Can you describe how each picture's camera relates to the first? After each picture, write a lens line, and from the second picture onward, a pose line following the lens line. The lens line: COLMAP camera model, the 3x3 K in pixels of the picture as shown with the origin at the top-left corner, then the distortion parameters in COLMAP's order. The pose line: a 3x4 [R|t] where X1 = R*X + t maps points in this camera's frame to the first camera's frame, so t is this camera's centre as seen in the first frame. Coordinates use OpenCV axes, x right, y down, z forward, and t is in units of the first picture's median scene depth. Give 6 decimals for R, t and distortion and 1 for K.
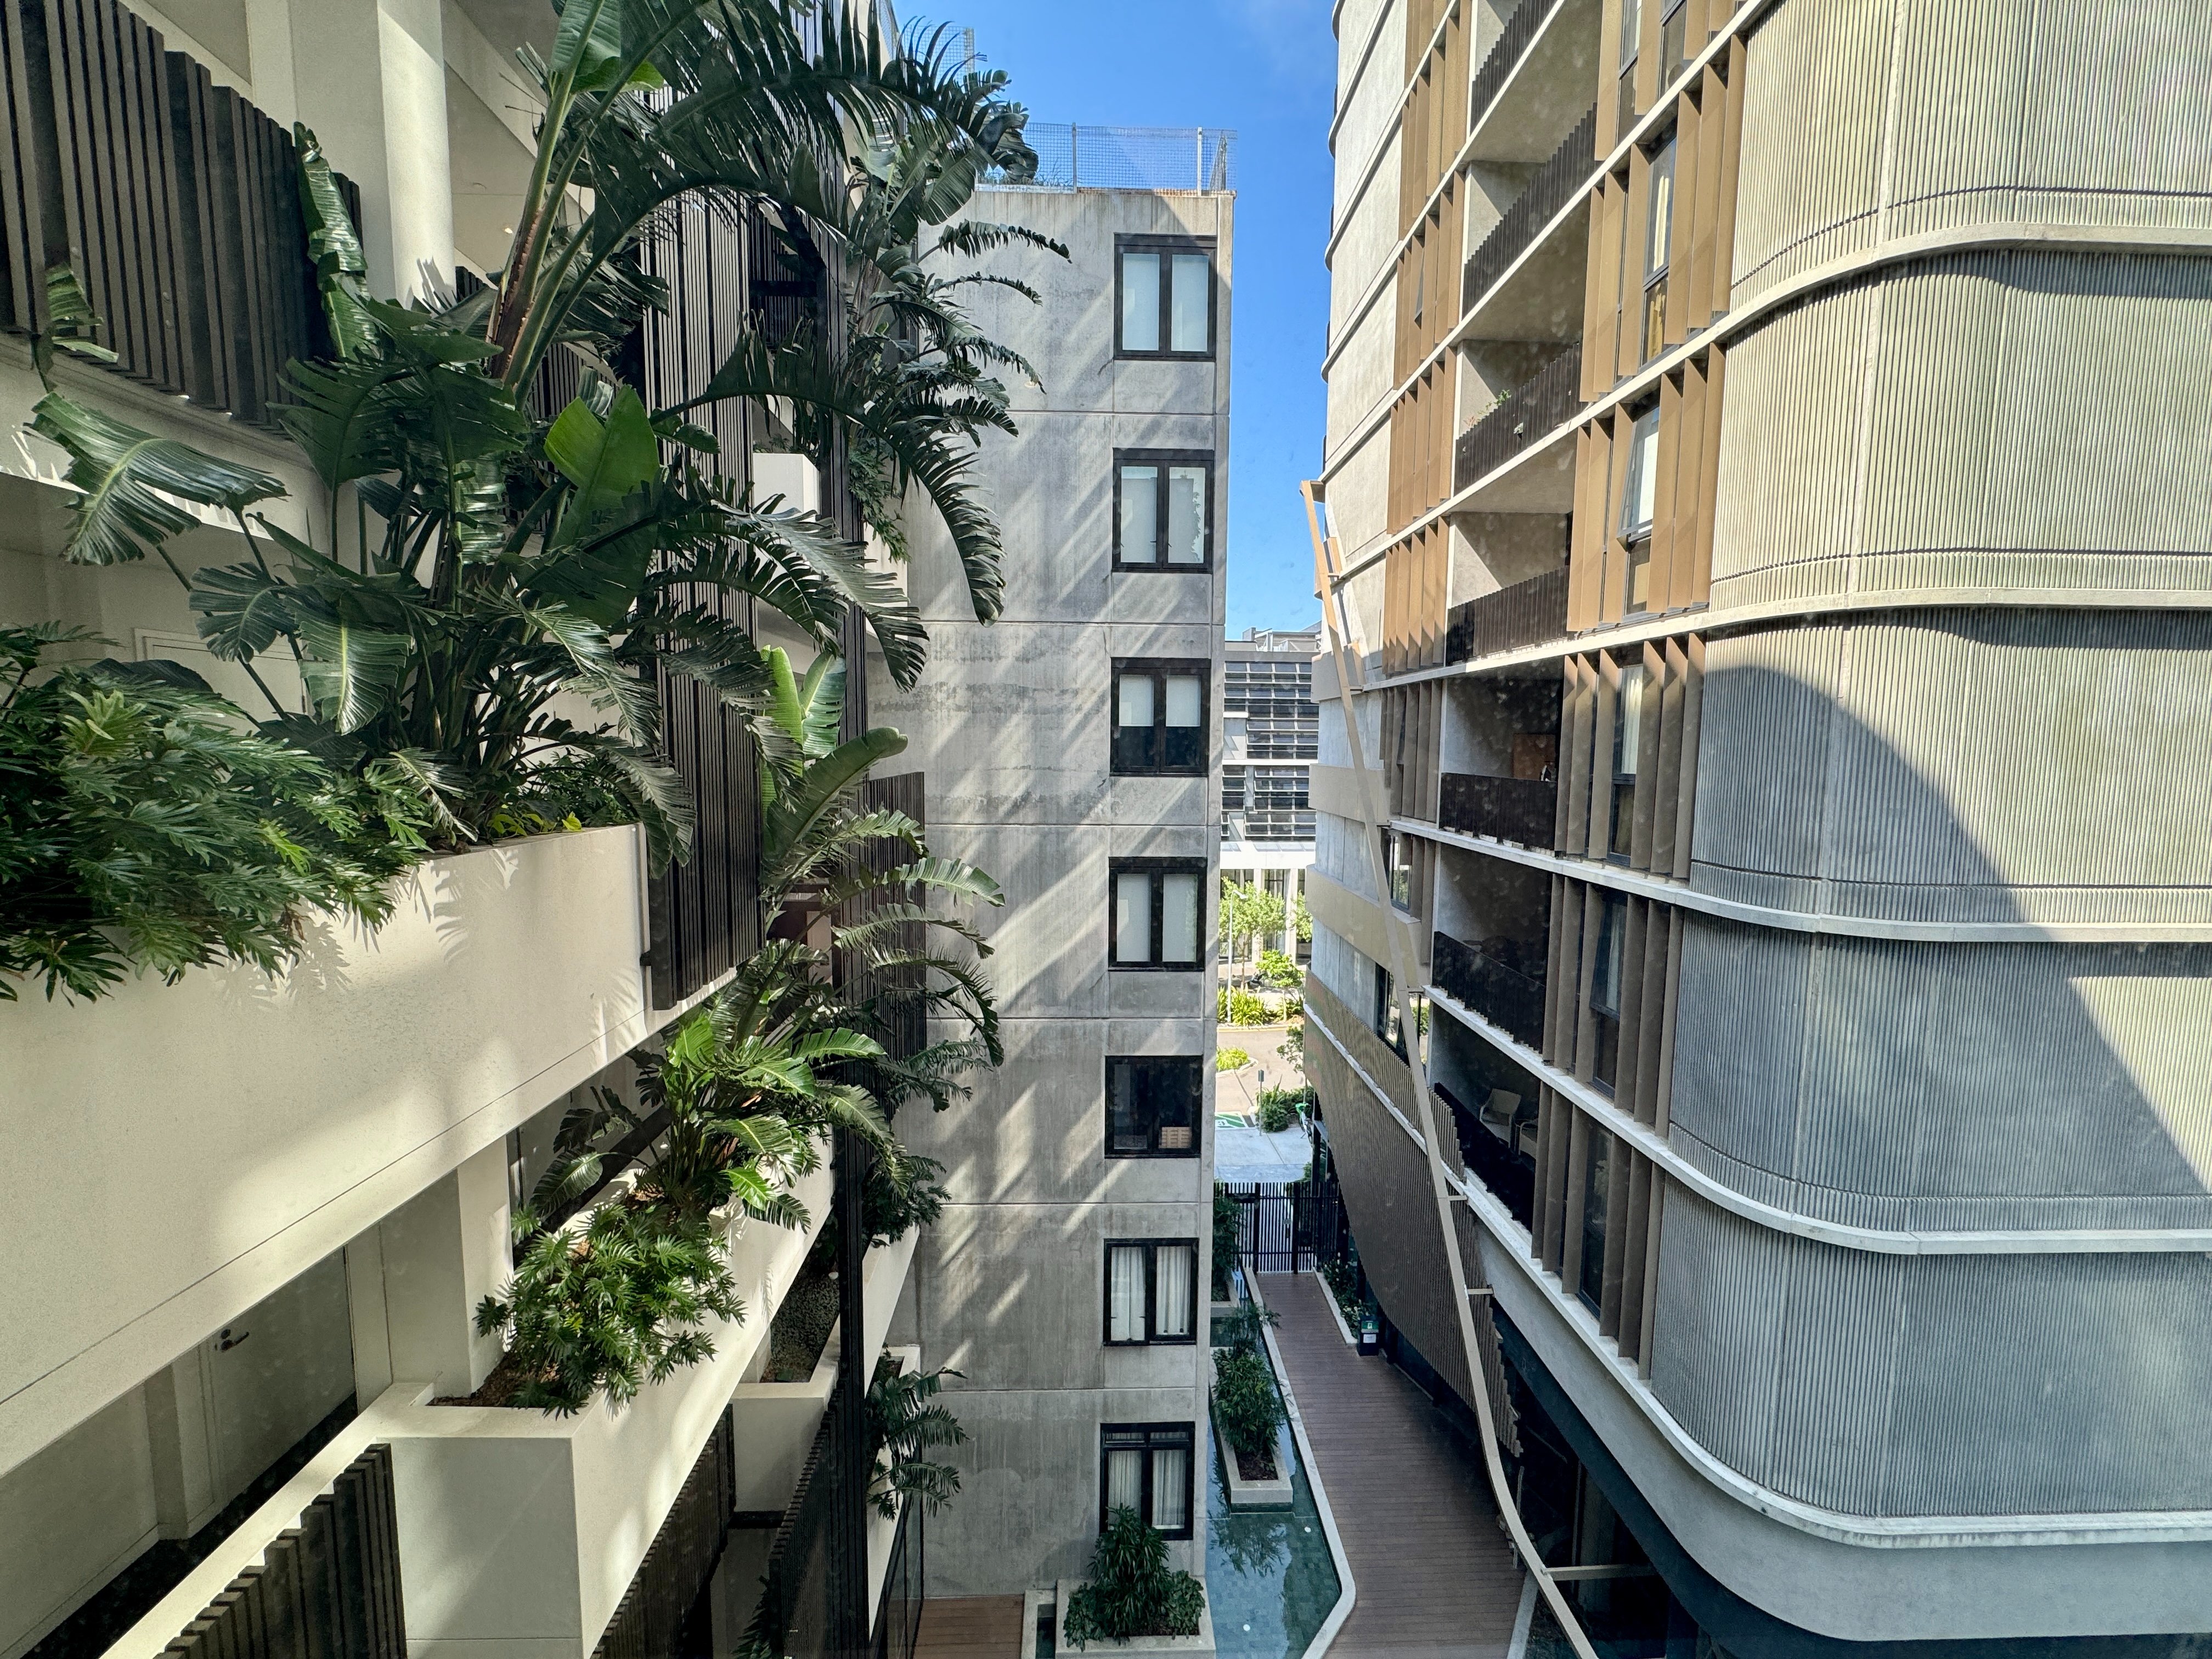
lens RADIAL K [[880.5, 0, 1099.5], [0, 880.5, 832.5], [0, 0, 1]] dist [0.002592, 0.000727]
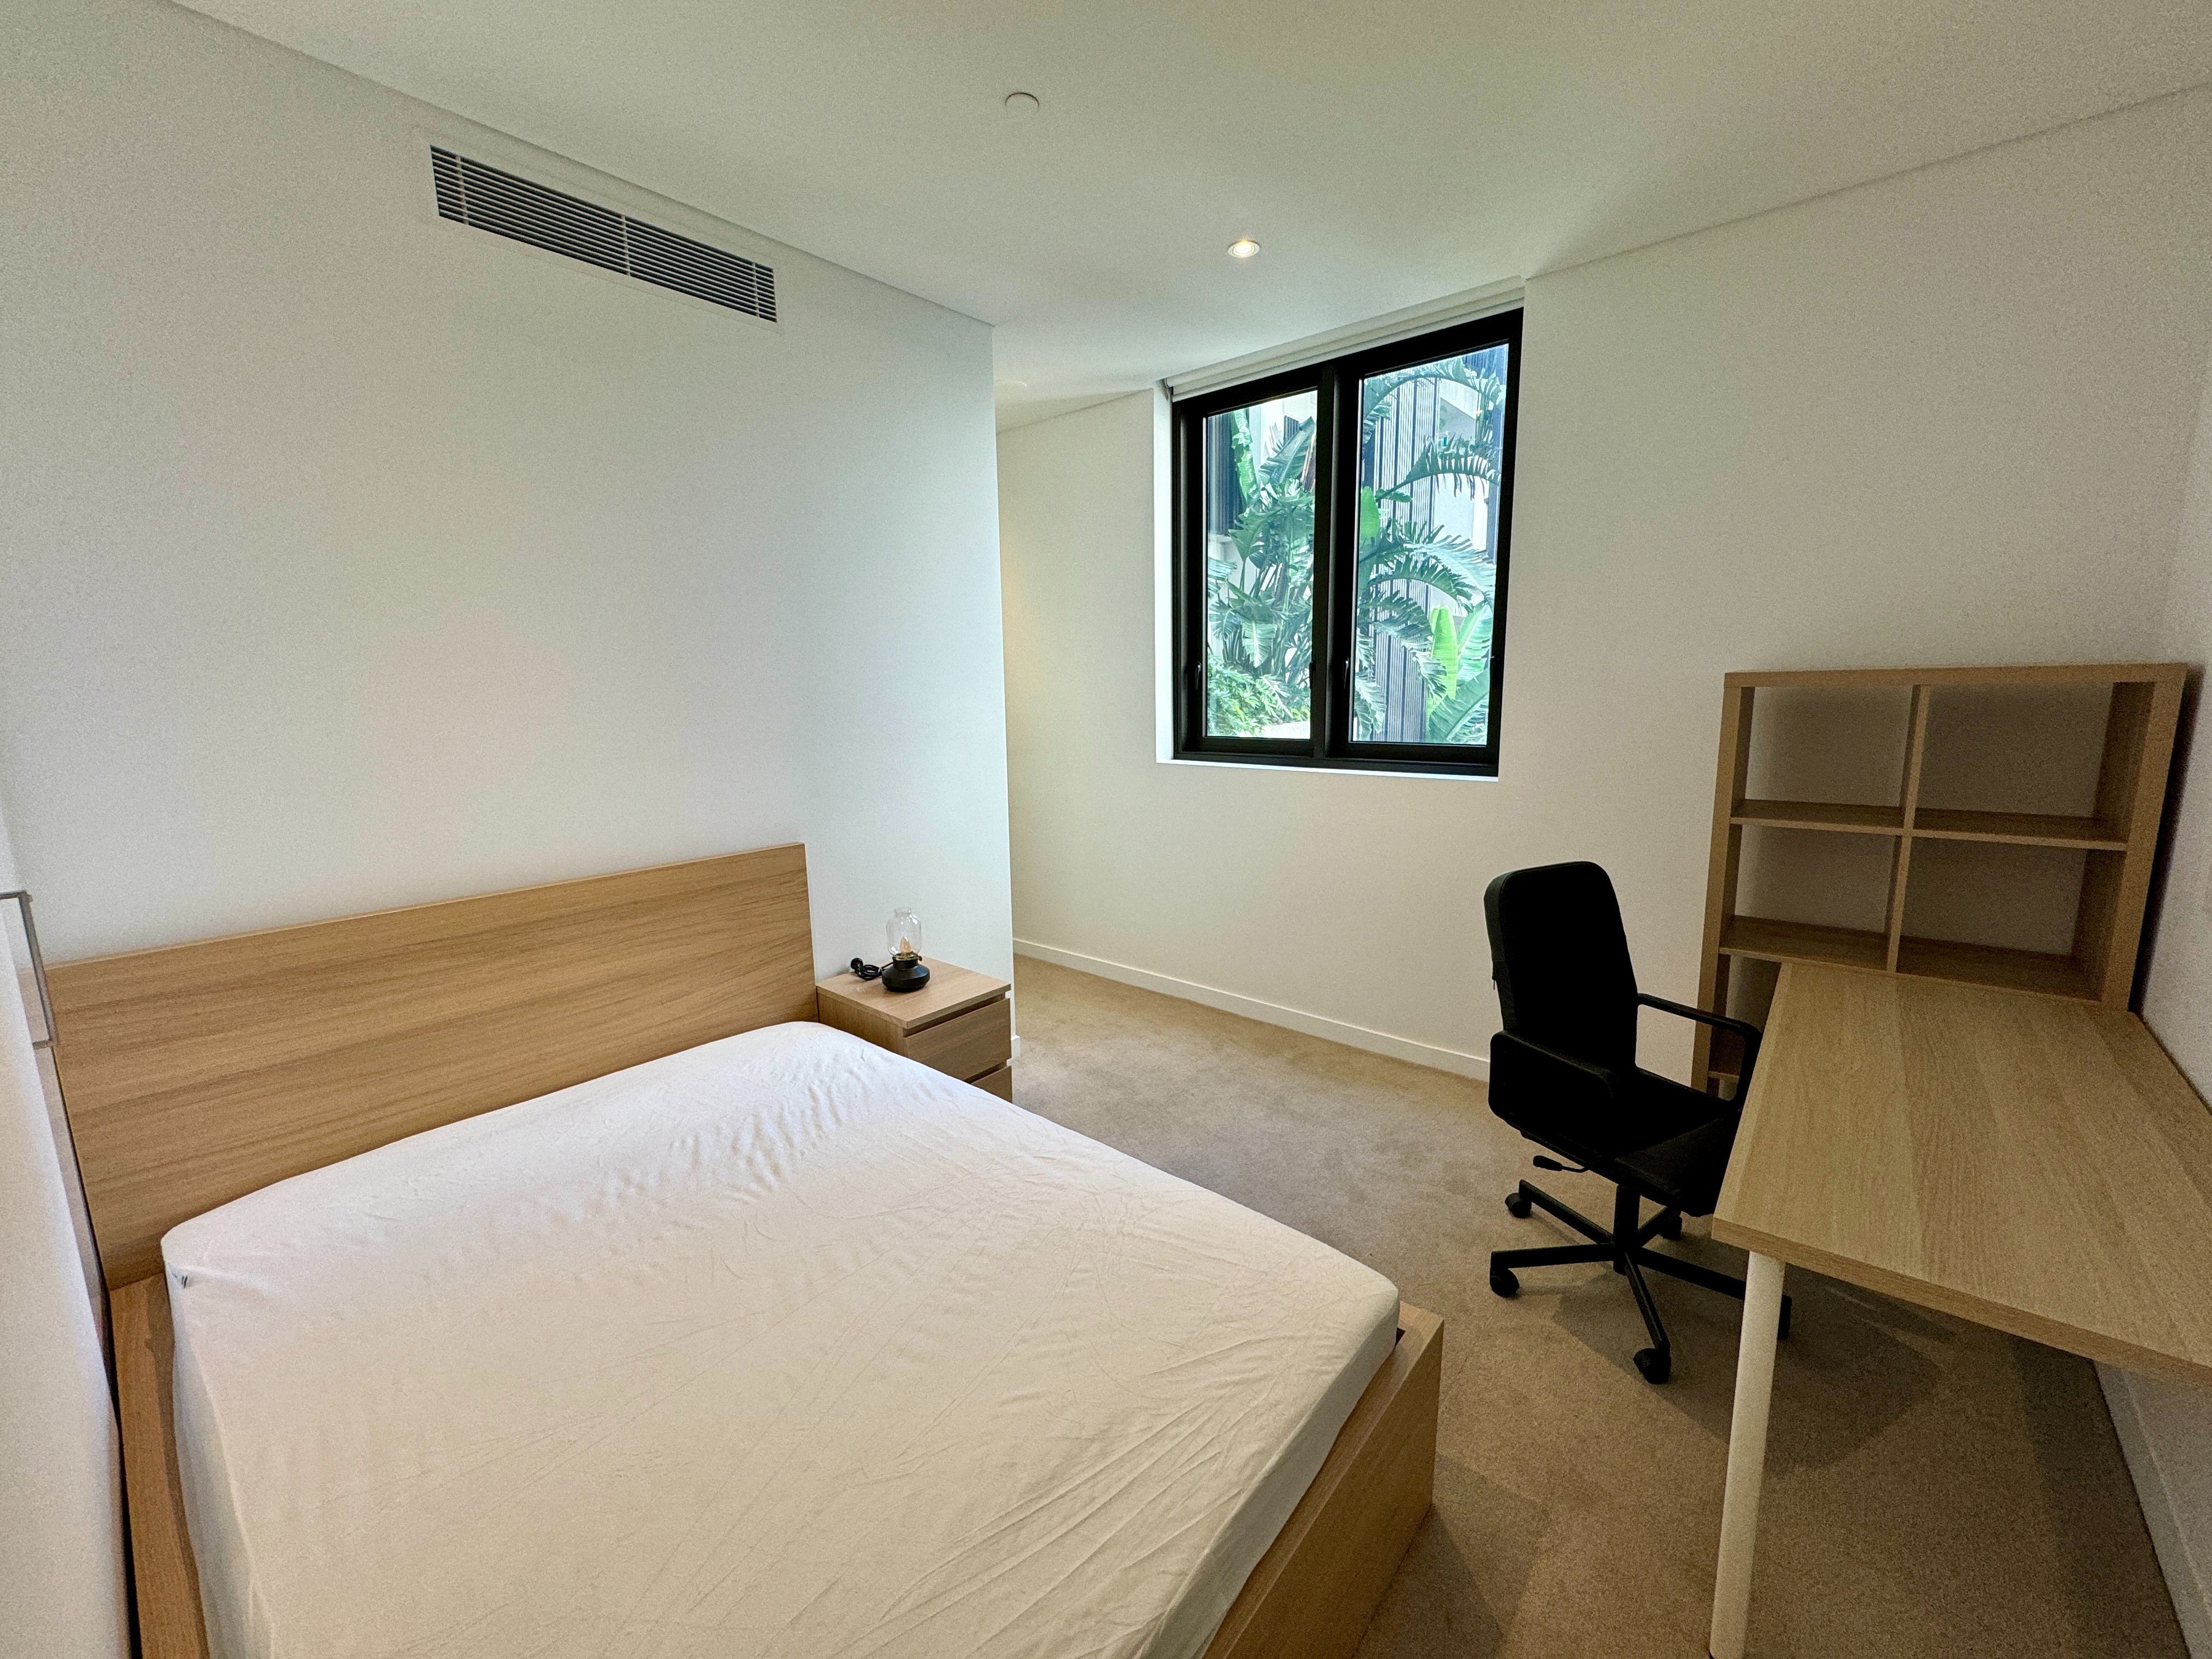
lens RADIAL K [[880.5, 0, 1093.0], [0, 880.5, 829.3], [0, 0, 1]] dist [0.002592, 0.000727]
pose [[0.735956, 0.087351, -0.671370, 0.364804], [-0.045916, 0.995798, 0.079229, 0.116790], [0.675470, -0.027482, 0.736875, -0.805114]]
